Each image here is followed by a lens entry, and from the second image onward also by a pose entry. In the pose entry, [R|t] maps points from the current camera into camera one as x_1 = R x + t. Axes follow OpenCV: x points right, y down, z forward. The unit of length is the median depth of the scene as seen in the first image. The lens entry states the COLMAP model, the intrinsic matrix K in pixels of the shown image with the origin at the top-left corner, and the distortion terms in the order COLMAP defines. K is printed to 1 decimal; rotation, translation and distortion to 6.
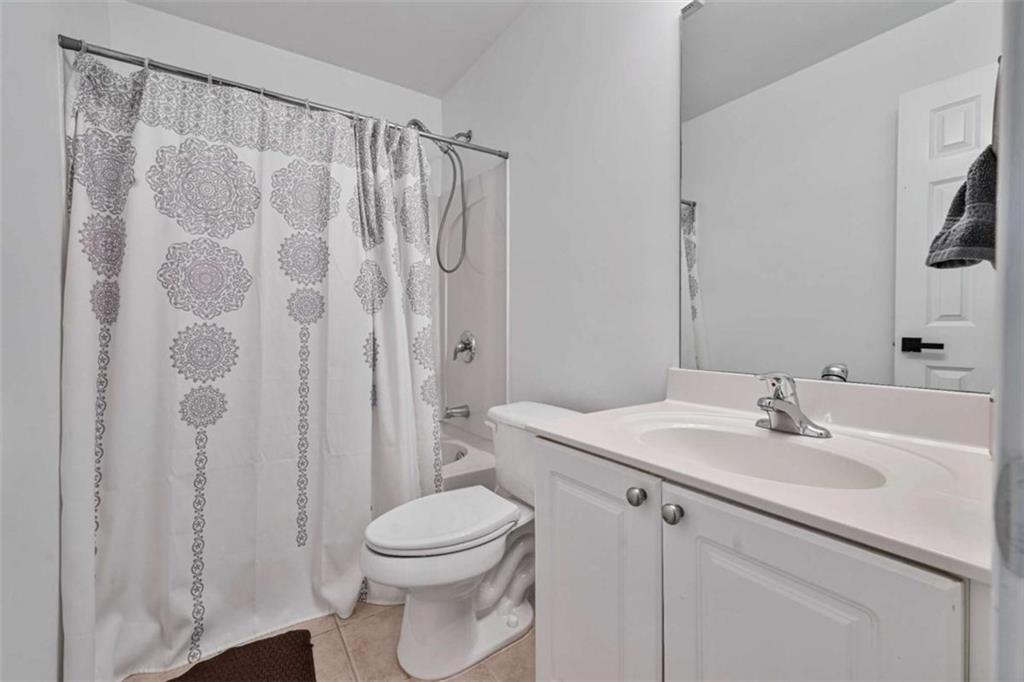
lens RADIAL K [[427.0, 0, 518.2], [0, 427.0, 334.9], [0, 0, 1]] dist [0.001238, 0.000070]
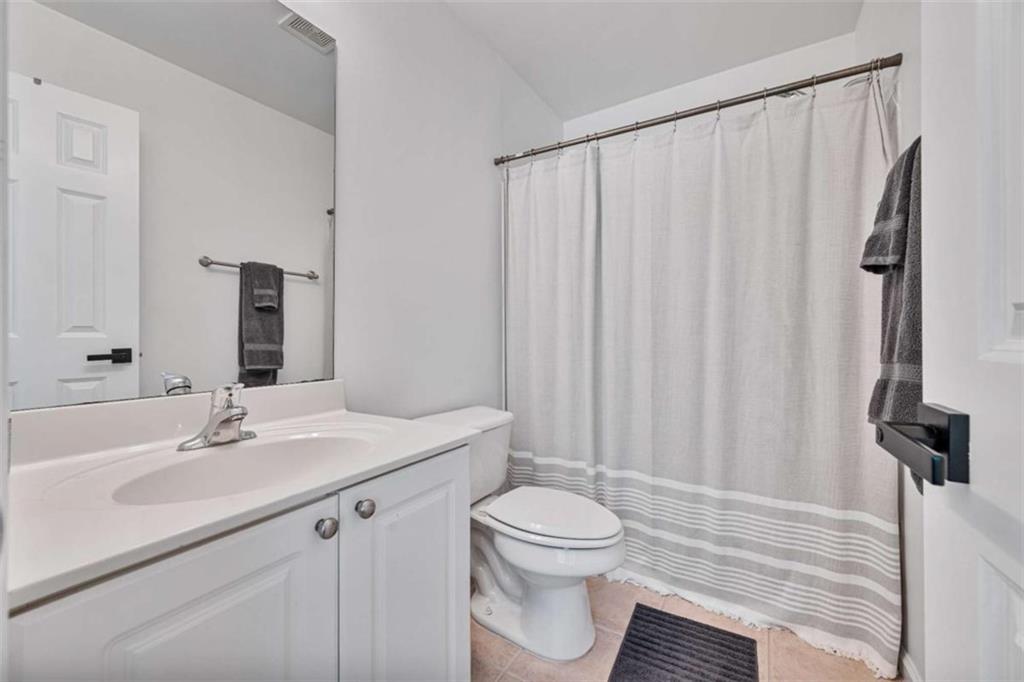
lens RADIAL K [[430.6, 0, 518.9], [0, 430.6, 340.8], [0, 0, 1]] dist [0.001852, -0.000005]
pose [[-0.457059, 0.000248, 0.889436, -0.392651], [0.014626, 0.999867, 0.007237, -0.004742], [-0.889316, 0.016317, -0.457002, 0.584132]]
